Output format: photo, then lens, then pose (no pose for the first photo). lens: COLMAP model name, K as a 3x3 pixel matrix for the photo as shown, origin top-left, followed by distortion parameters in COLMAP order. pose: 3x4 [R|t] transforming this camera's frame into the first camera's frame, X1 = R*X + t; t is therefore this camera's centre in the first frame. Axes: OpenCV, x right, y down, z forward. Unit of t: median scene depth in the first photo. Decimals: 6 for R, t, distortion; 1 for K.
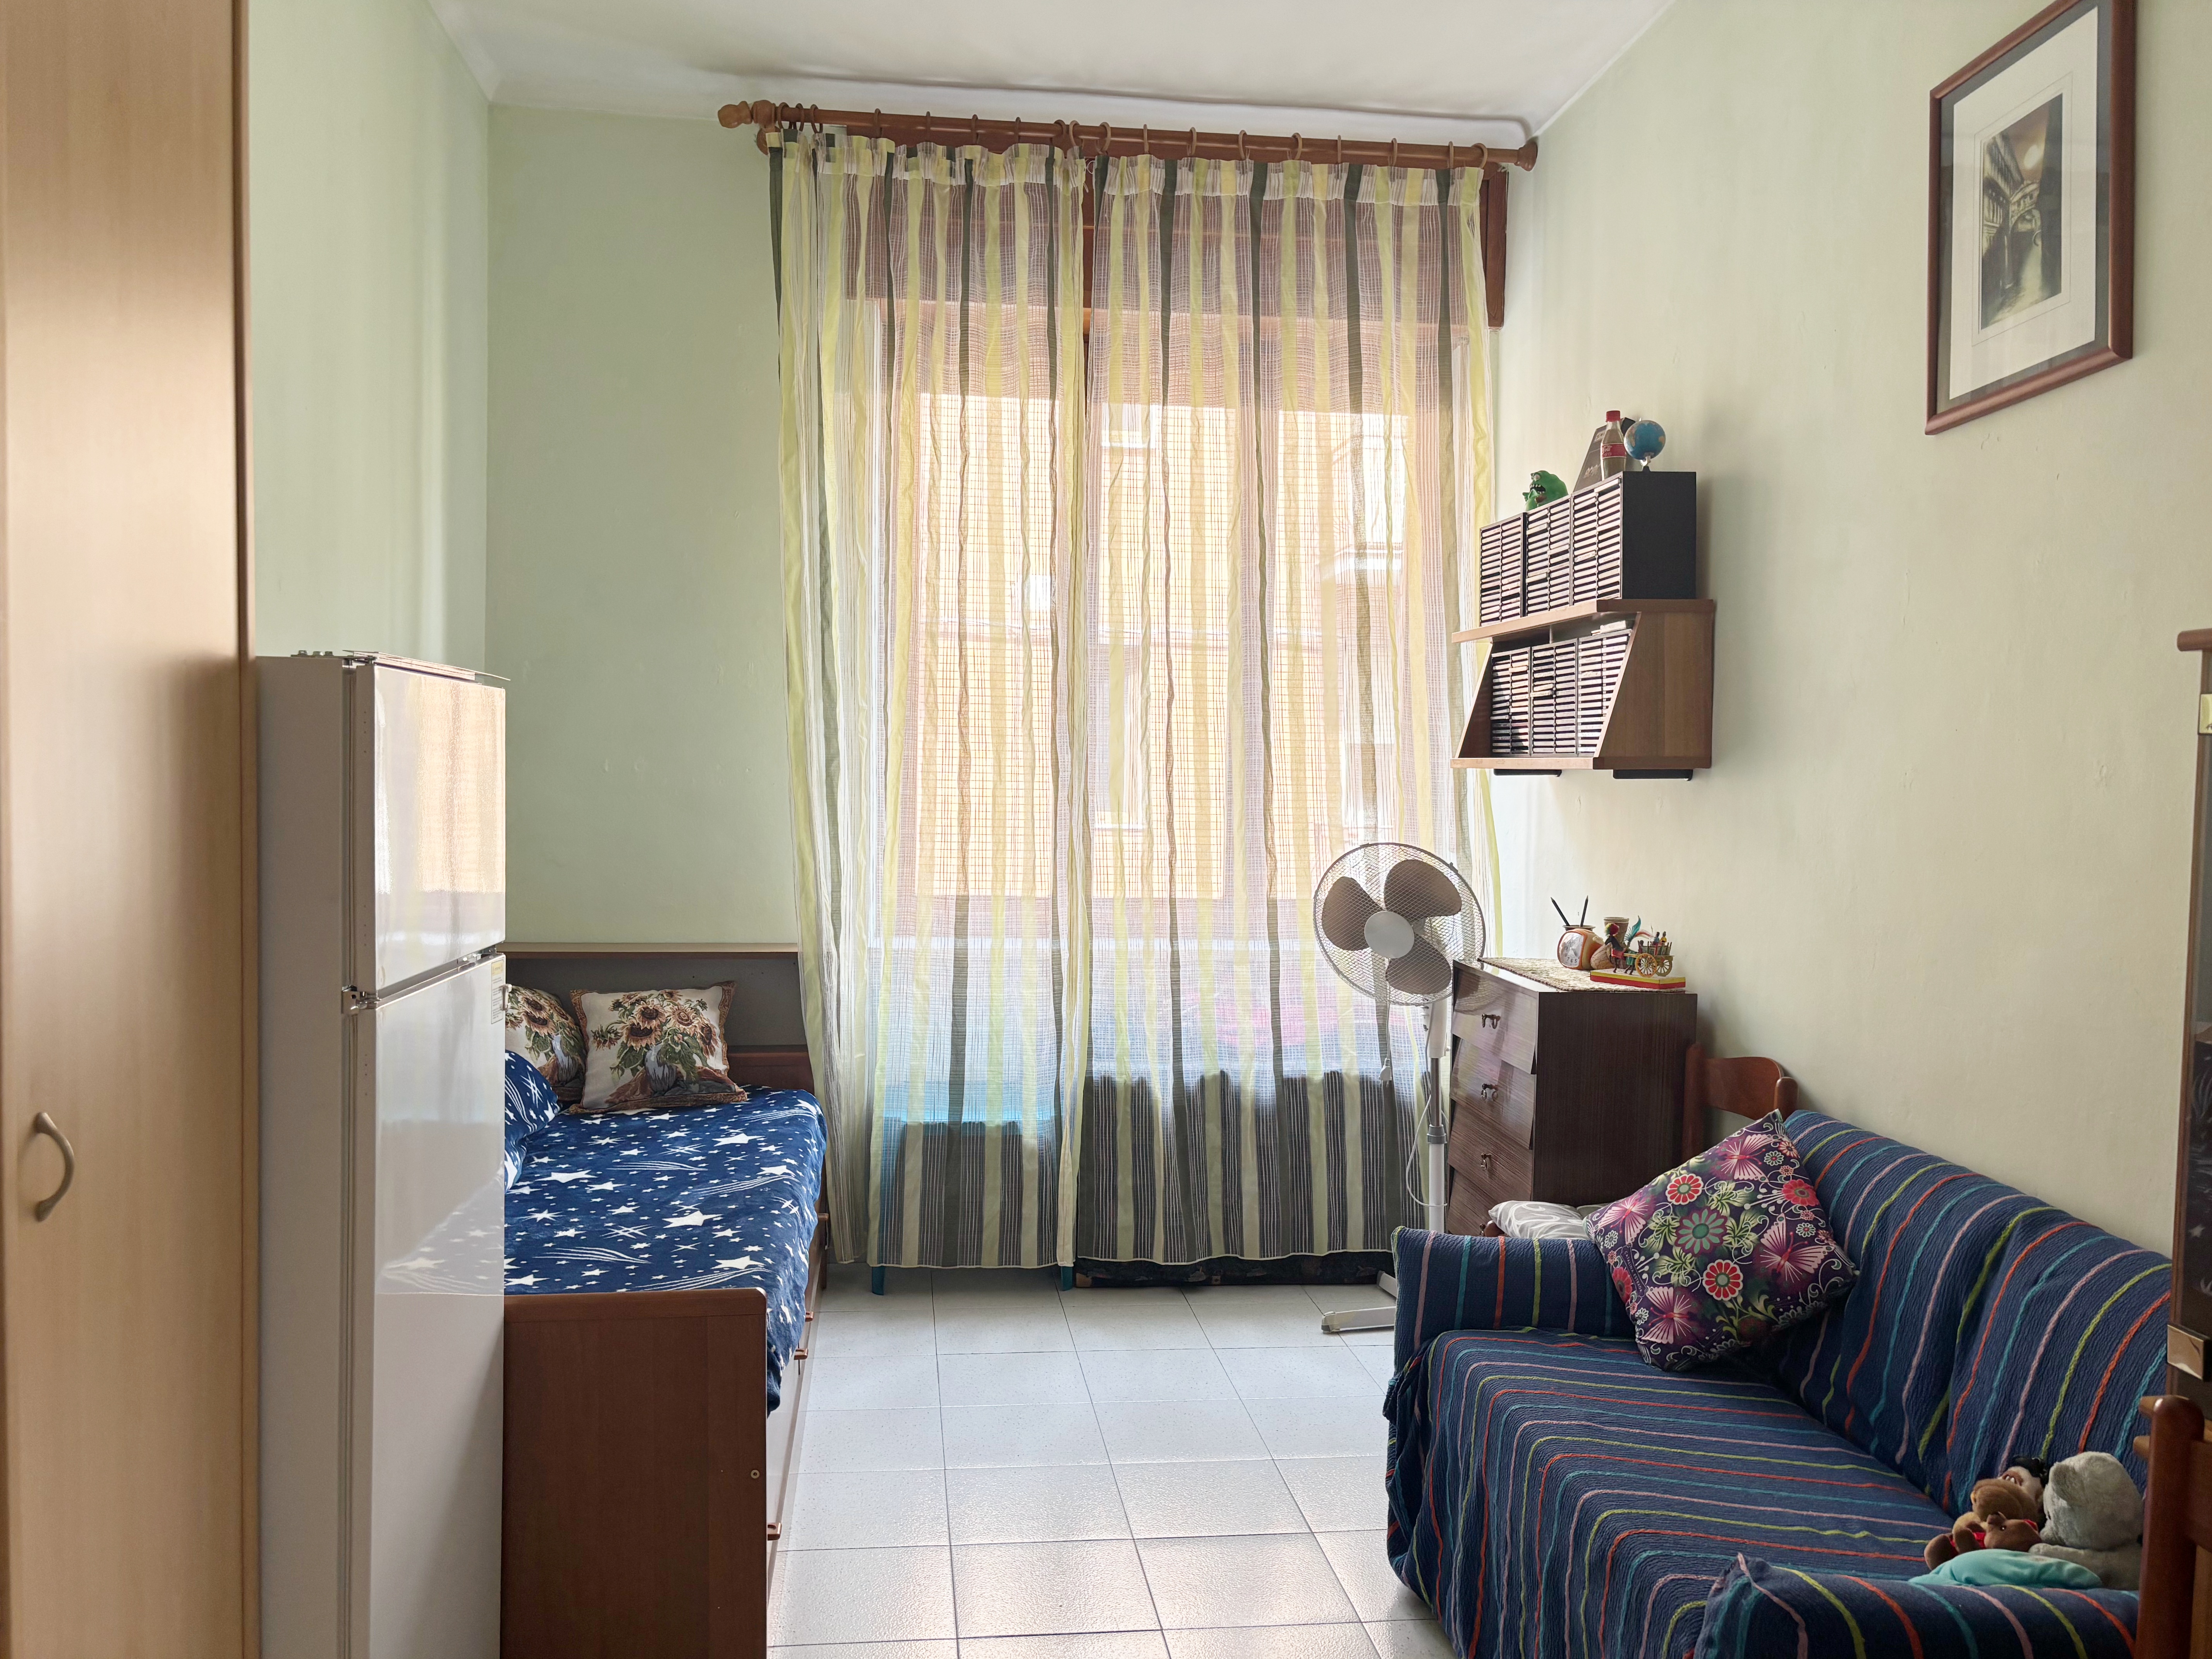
lens RADIAL K [[1665.2, 0, 1102.2], [0, 1665.2, 820.2], [0, 0, 1]] dist [0.013717, -0.034355]
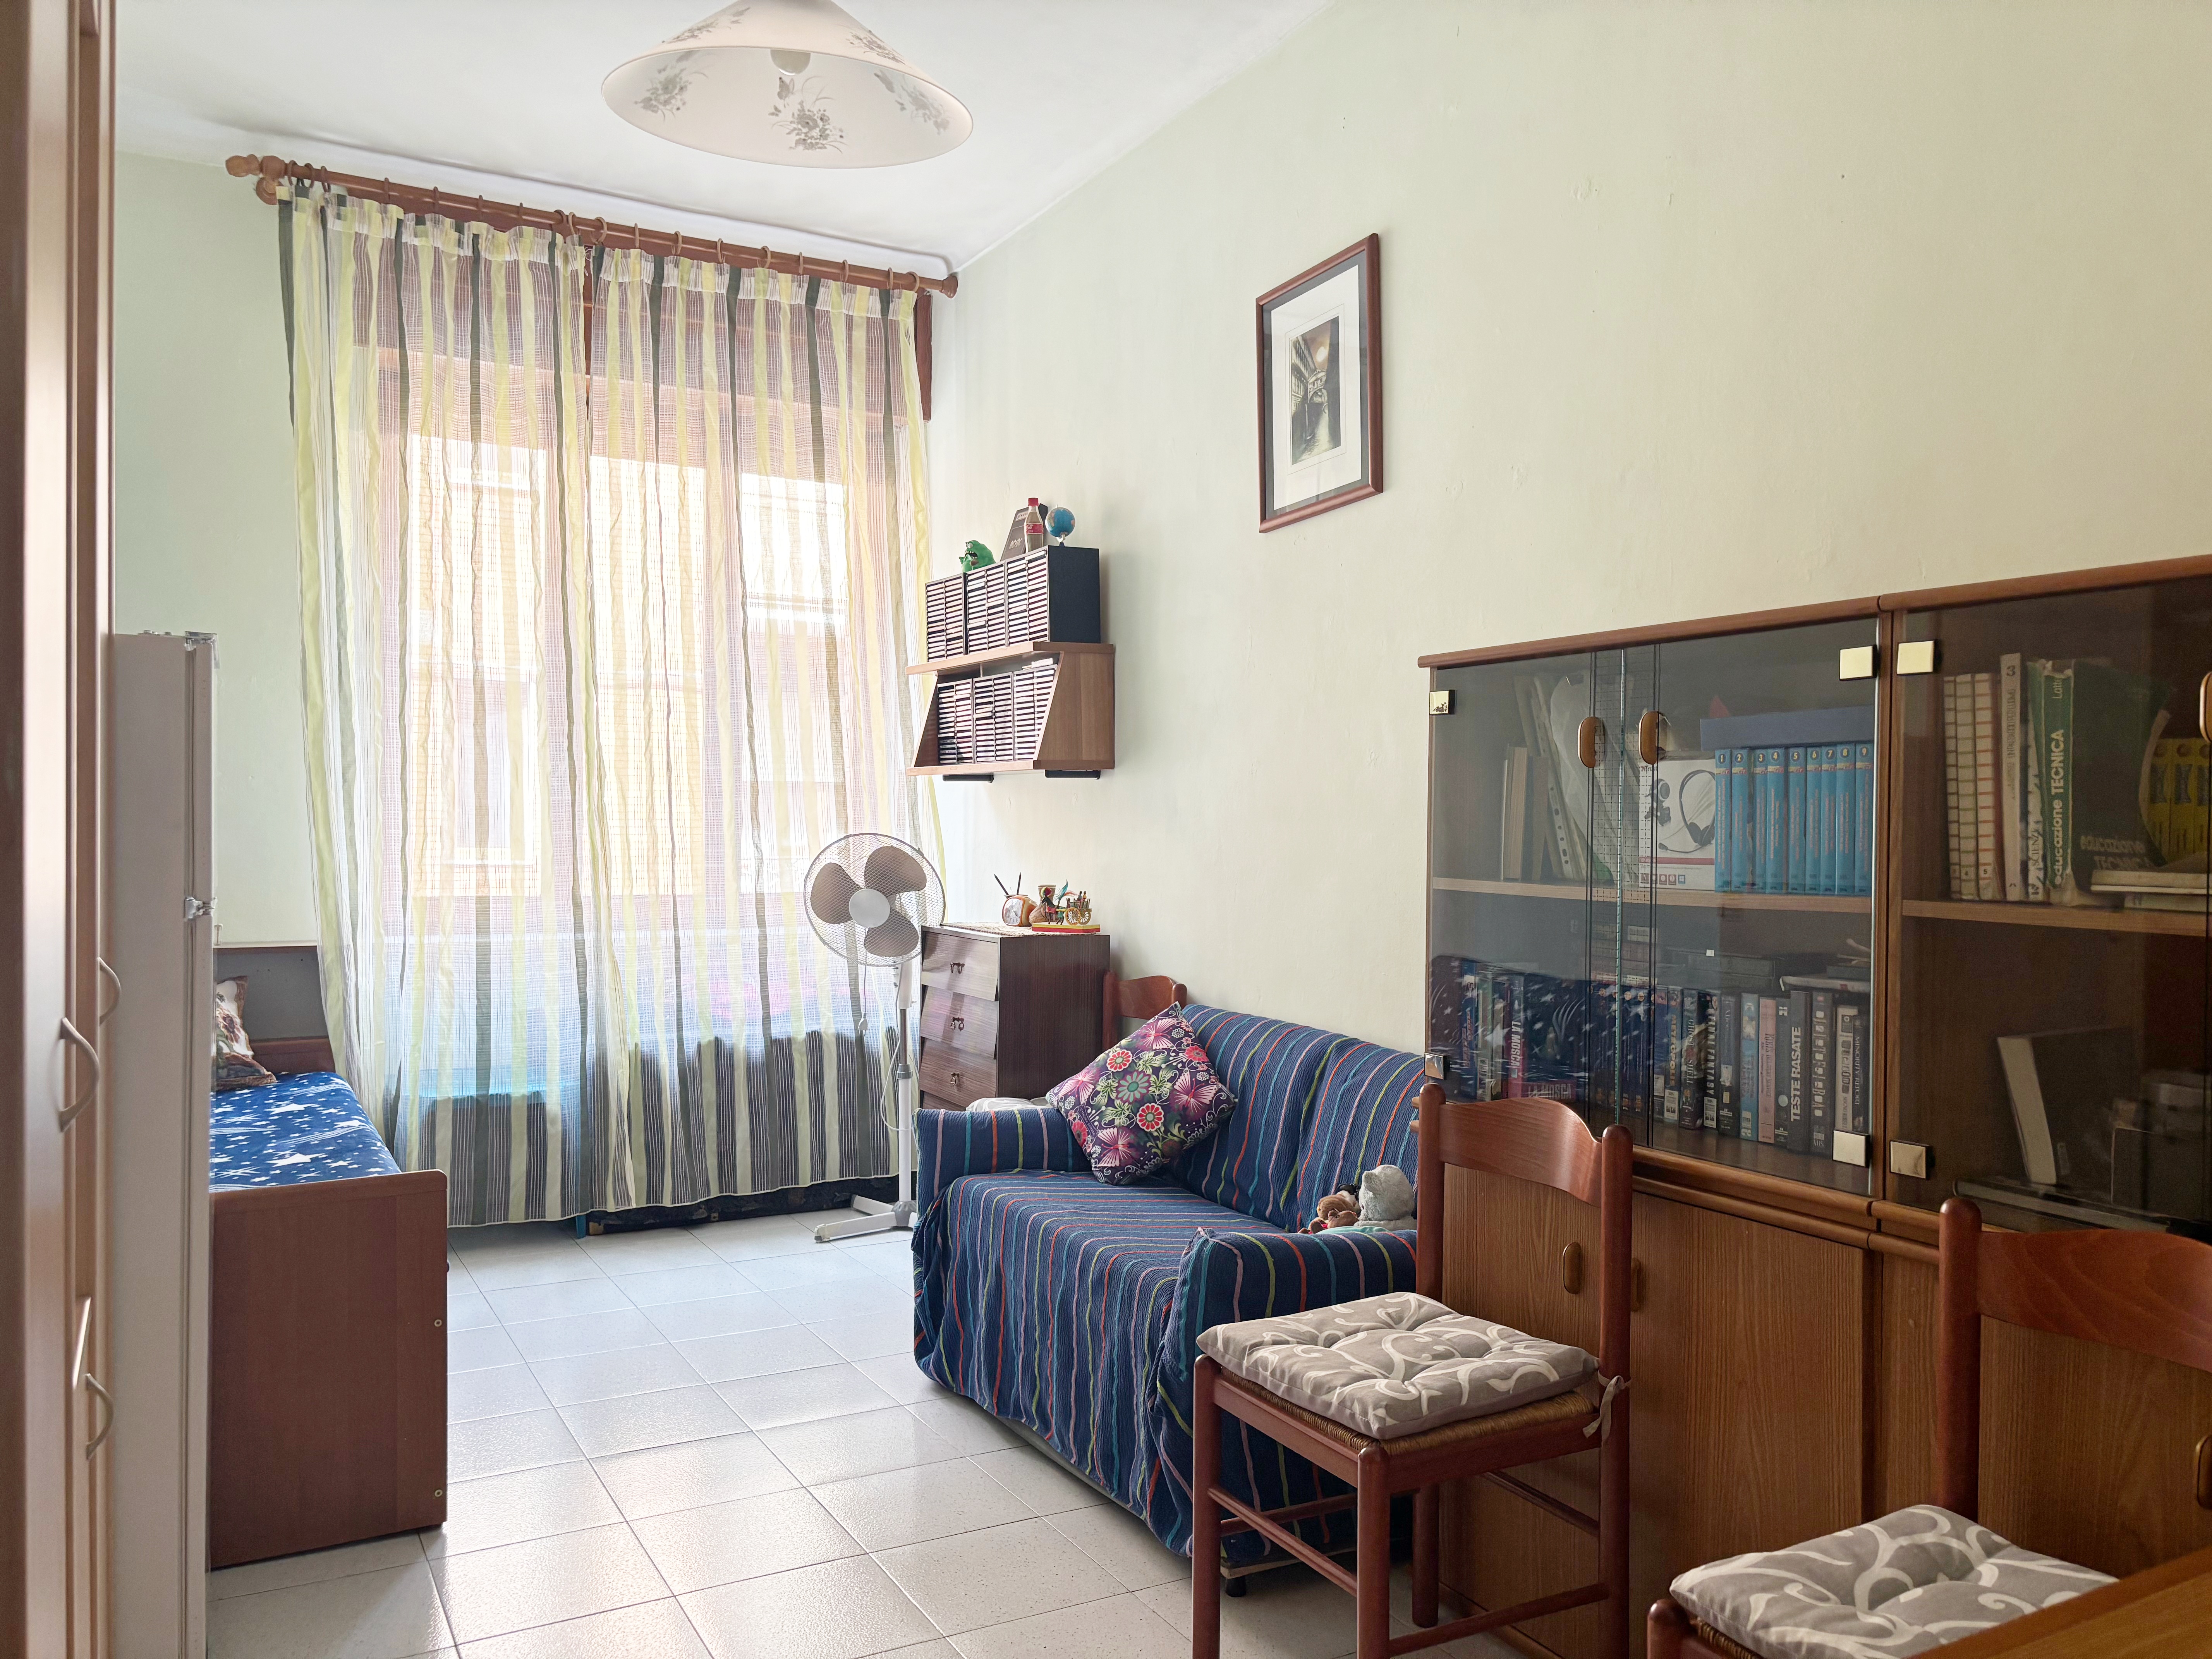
lens RADIAL K [[1647.5, 0, 1106.0], [0, 1647.5, 829.5], [0, 0, 1]] dist [0.034131, -0.033488]
pose [[0.922307, -0.014124, 0.386199, -0.127930], [0.023431, 0.999537, -0.019400, 0.035743], [-0.385746, 0.026942, 0.922212, -0.183343]]
